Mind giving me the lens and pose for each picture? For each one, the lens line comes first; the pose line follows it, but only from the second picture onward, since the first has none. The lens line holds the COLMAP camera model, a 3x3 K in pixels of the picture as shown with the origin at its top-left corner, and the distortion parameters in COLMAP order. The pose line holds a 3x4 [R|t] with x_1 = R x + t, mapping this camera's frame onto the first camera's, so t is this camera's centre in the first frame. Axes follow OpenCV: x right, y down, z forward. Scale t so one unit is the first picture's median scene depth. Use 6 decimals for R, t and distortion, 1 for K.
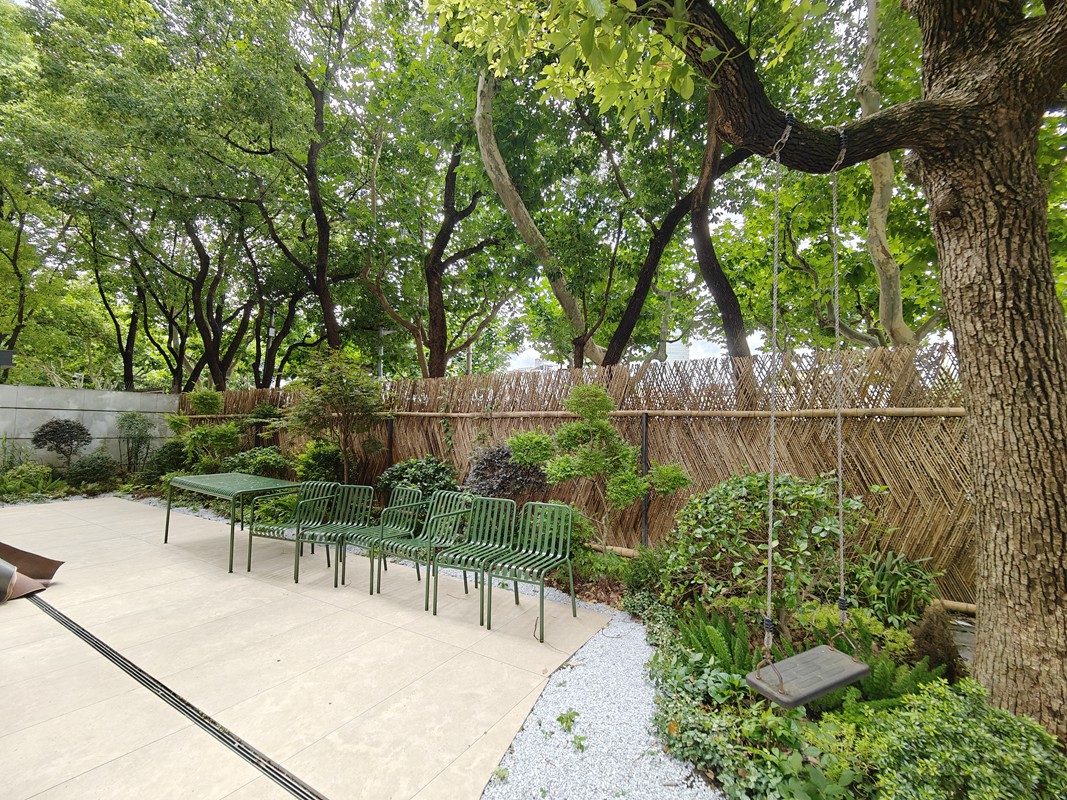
lens RADIAL K [[470.3, 0, 535.8], [0, 470.3, 399.6], [0, 0, 1]] dist [-0.001616, -0.000498]
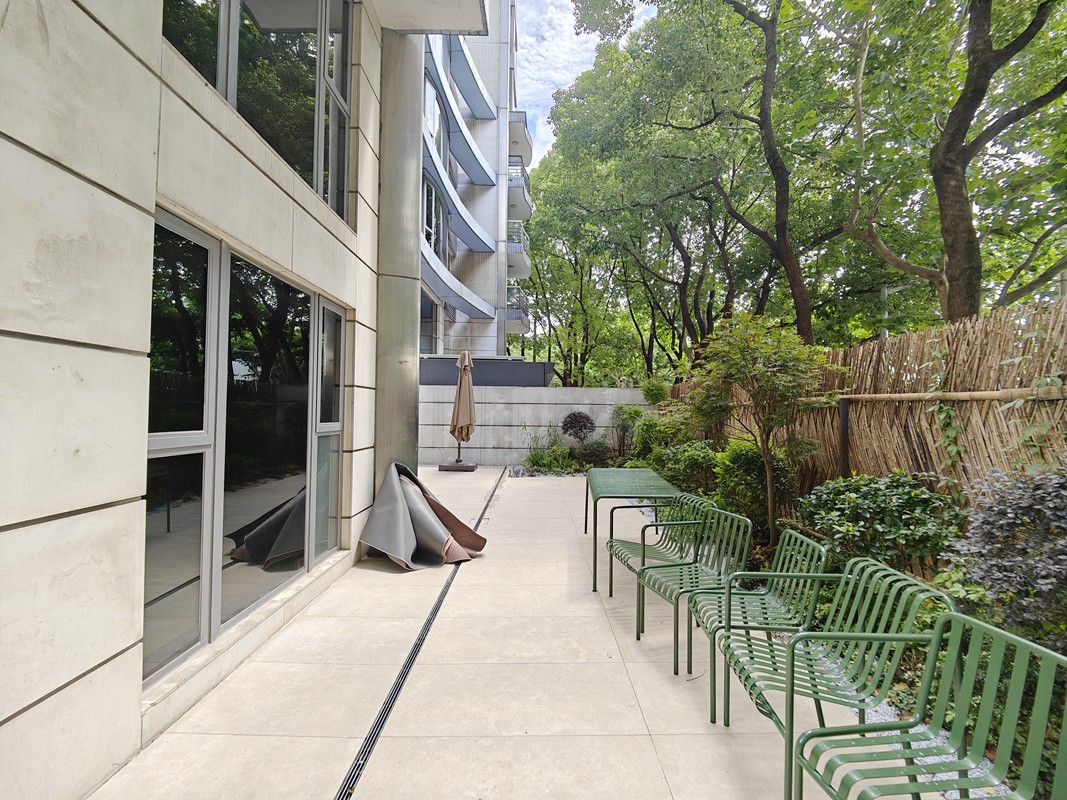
lens RADIAL K [[470.3, 0, 527.8], [0, 470.3, 398.6], [0, 0, 1]] dist [-0.001616, -0.000498]
pose [[0.527308, -0.032151, -0.849065, 0.008334], [0.046358, 0.998884, -0.009034, 0.017128], [0.848408, -0.034597, 0.528210, 0.305342]]
